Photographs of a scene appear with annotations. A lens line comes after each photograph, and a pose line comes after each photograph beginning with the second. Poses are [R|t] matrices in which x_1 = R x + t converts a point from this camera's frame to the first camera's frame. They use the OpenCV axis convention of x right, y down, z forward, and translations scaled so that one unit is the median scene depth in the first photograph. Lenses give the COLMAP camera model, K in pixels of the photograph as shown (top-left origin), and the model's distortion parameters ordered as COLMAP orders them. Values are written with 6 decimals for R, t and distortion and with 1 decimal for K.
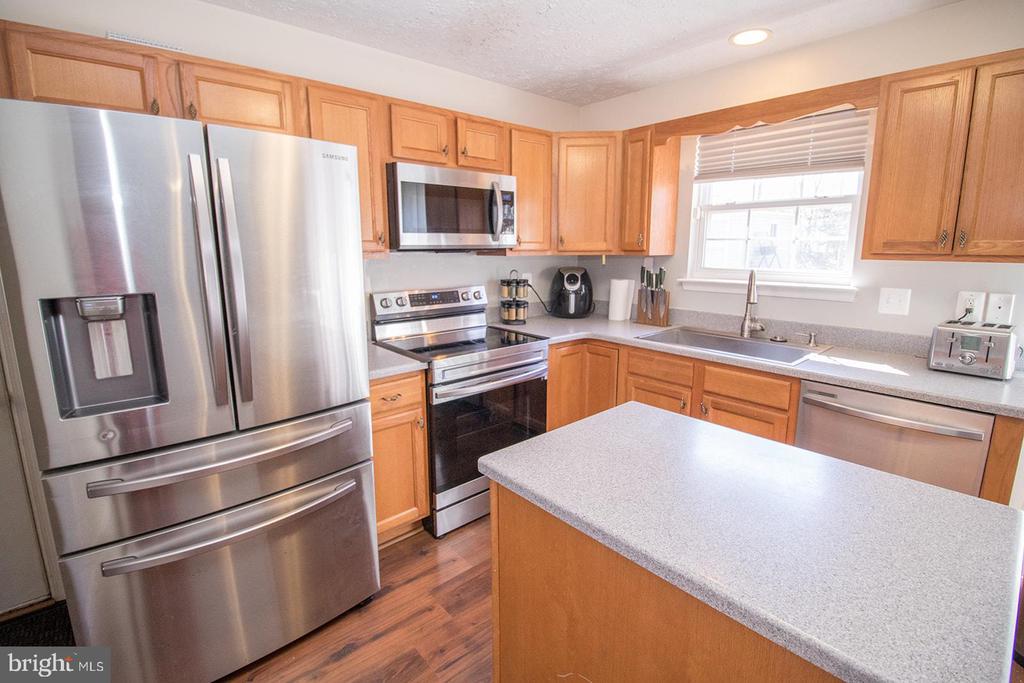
lens RADIAL K [[471.1, 0, 507.7], [0, 471.1, 331.7], [0, 0, 1]] dist [-0.001783, -0.012226]
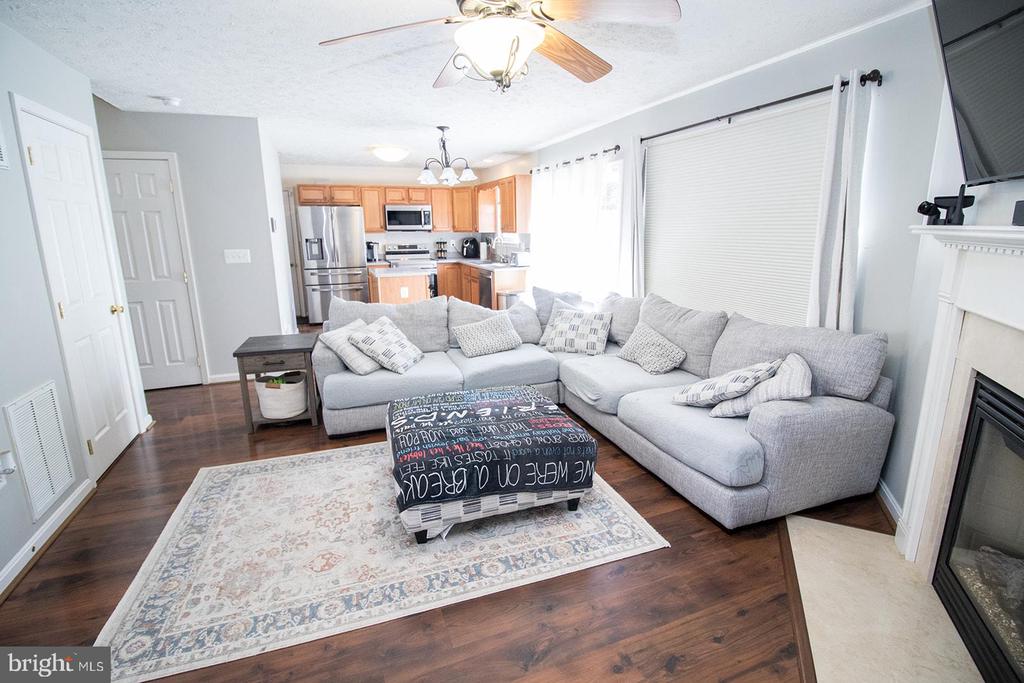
lens RADIAL K [[471.1, 0, 509.5], [0, 471.1, 332.5], [0, 0, 1]] dist [-0.001783, -0.012226]
pose [[0.942427, 0.068088, -0.327408, 1.536853], [-0.054891, 0.997270, 0.049392, 0.299356], [0.329877, -0.028577, 0.943591, -1.686744]]
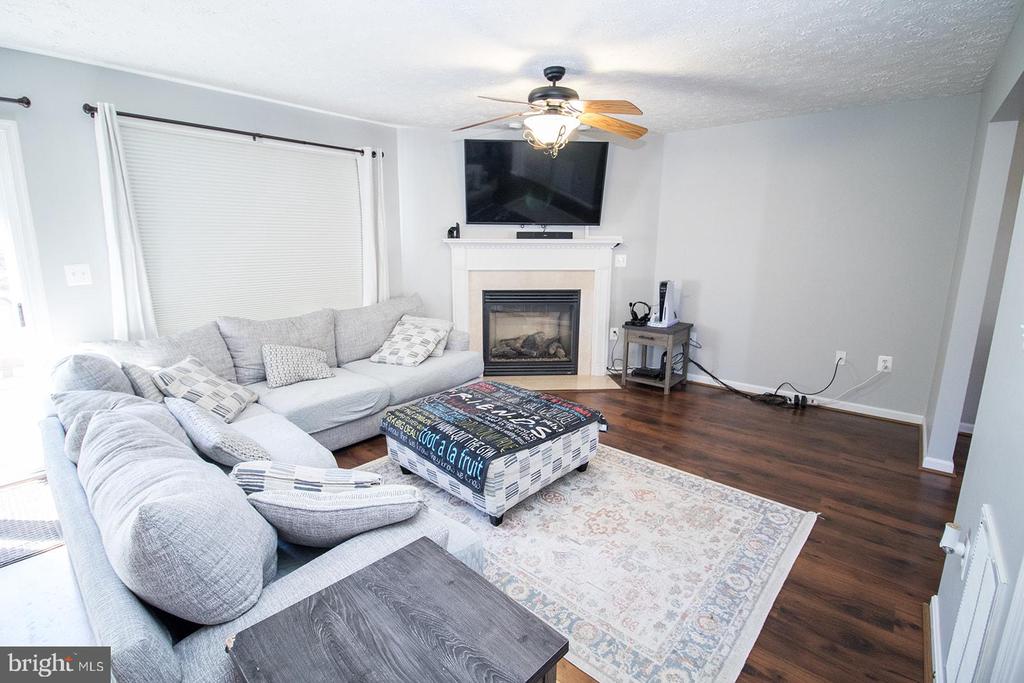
lens RADIAL K [[471.1, 0, 509.9], [0, 471.1, 333.0], [0, 0, 1]] dist [-0.001783, -0.012226]
pose [[-0.162485, -0.190477, 0.968151, 0.149390], [0.172657, 0.960564, 0.217961, 0.129676], [-0.971488, 0.202574, -0.123190, -0.725119]]
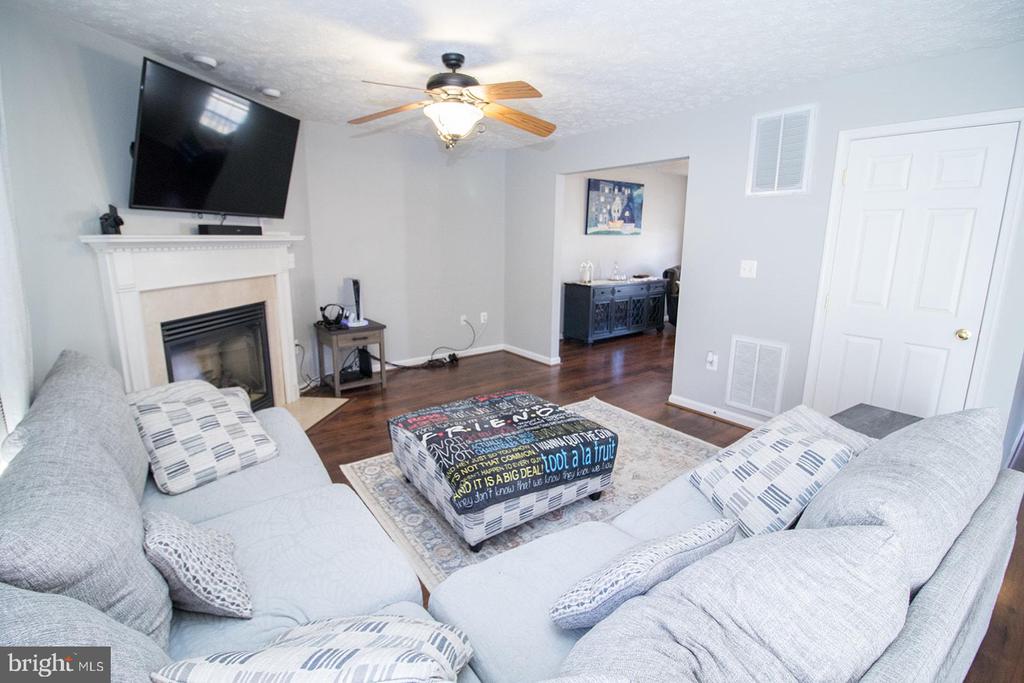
lens RADIAL K [[471.1, 0, 510.2], [0, 471.1, 336.8], [0, 0, 1]] dist [-0.001783, -0.012226]
pose [[-0.998781, -0.012318, 0.047790, 1.101484], [0.006658, 0.925870, 0.377784, -0.016028], [-0.048901, 0.377642, -0.924660, 0.064262]]
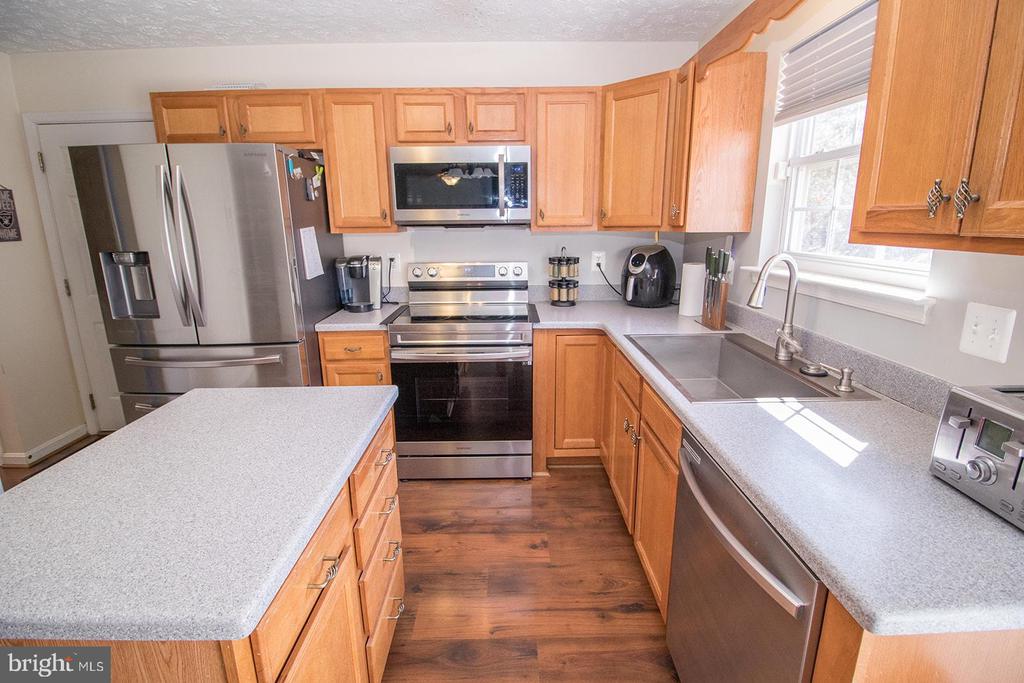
lens RADIAL K [[471.1, 0, 511.2], [0, 471.1, 332.0], [0, 0, 1]] dist [-0.001783, -0.012226]
pose [[0.761672, 0.144289, -0.631694, 0.644660], [-0.110445, 0.989535, 0.092855, -0.047110], [0.638481, -0.000958, 0.769637, 0.261045]]
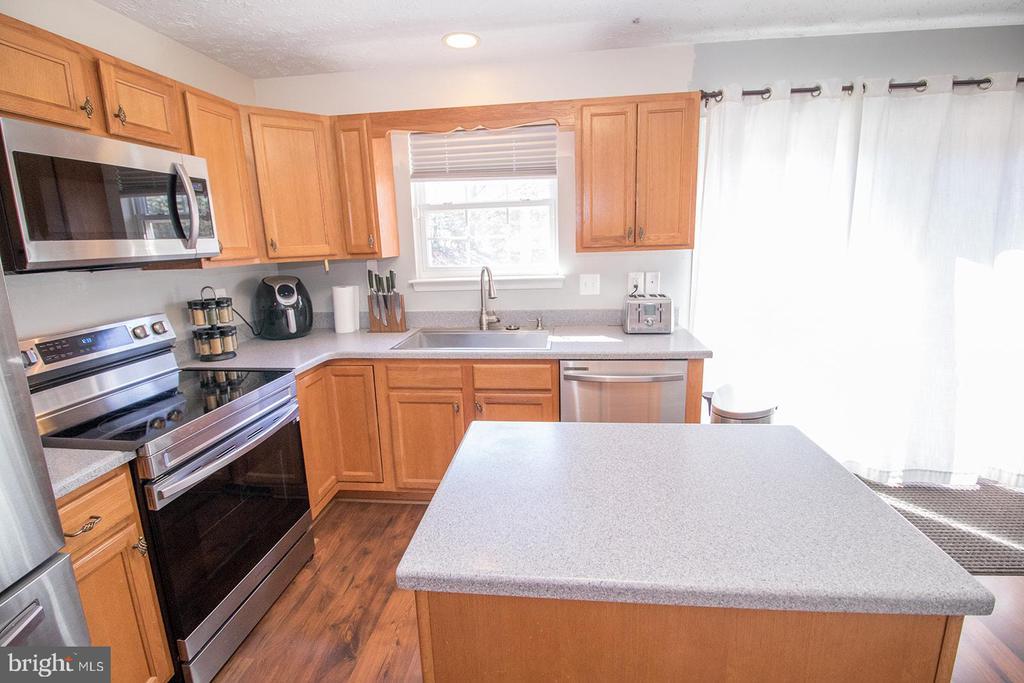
lens RADIAL K [[471.1, 0, 512.5], [0, 471.1, 332.0], [0, 0, 1]] dist [-0.001783, -0.012226]
pose [[0.736043, -0.153272, 0.659355, -0.153631], [0.151170, 0.986648, 0.060602, -0.040073], [-0.659840, 0.055069, 0.749386, 0.167365]]
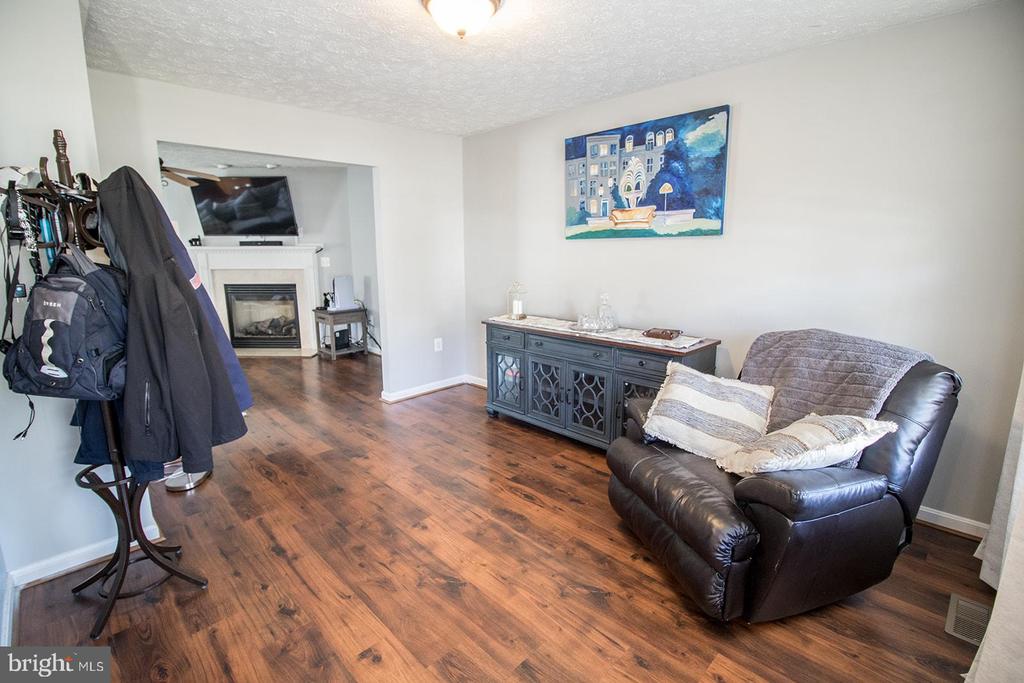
lens RADIAL K [[471.1, 0, 511.1], [0, 471.1, 338.1], [0, 0, 1]] dist [-0.001783, -0.012226]
pose [[-0.071461, -0.186318, 0.979887, -0.624120], [0.182046, 0.963461, 0.196472, 0.408777], [-0.980690, 0.192425, -0.034932, -2.203952]]
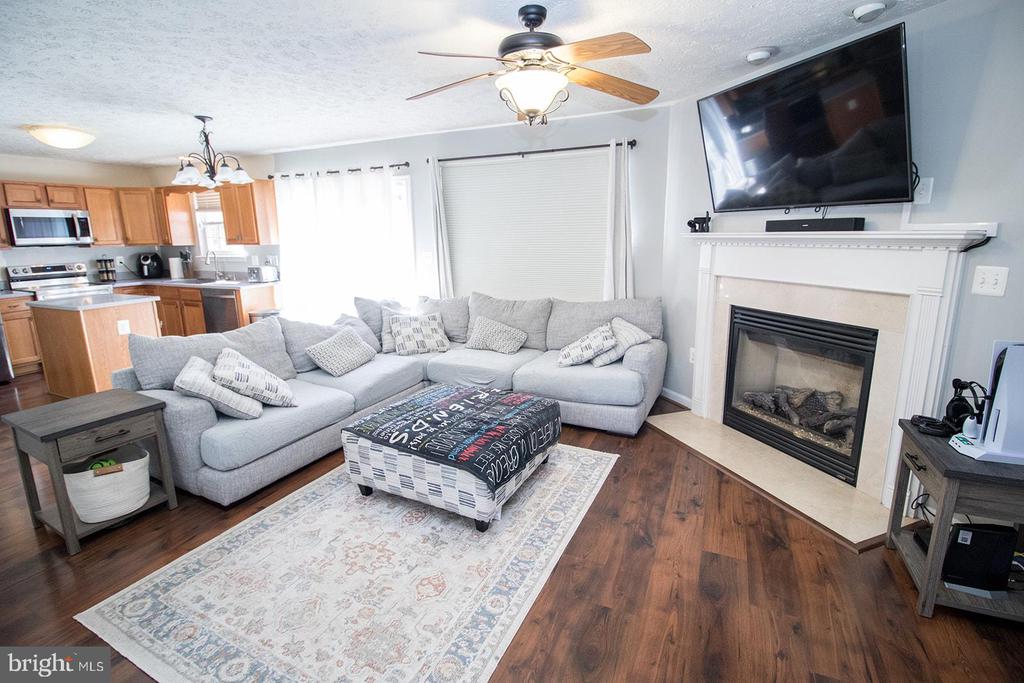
lens RADIAL K [[471.1, 0, 511.4], [0, 471.1, 331.6], [0, 0, 1]] dist [-0.001783, -0.012226]
pose [[0.905977, -0.093940, 0.412773, 0.863109], [0.086398, 0.995575, 0.036945, 0.319631], [-0.414417, 0.002191, 0.910084, -1.789010]]
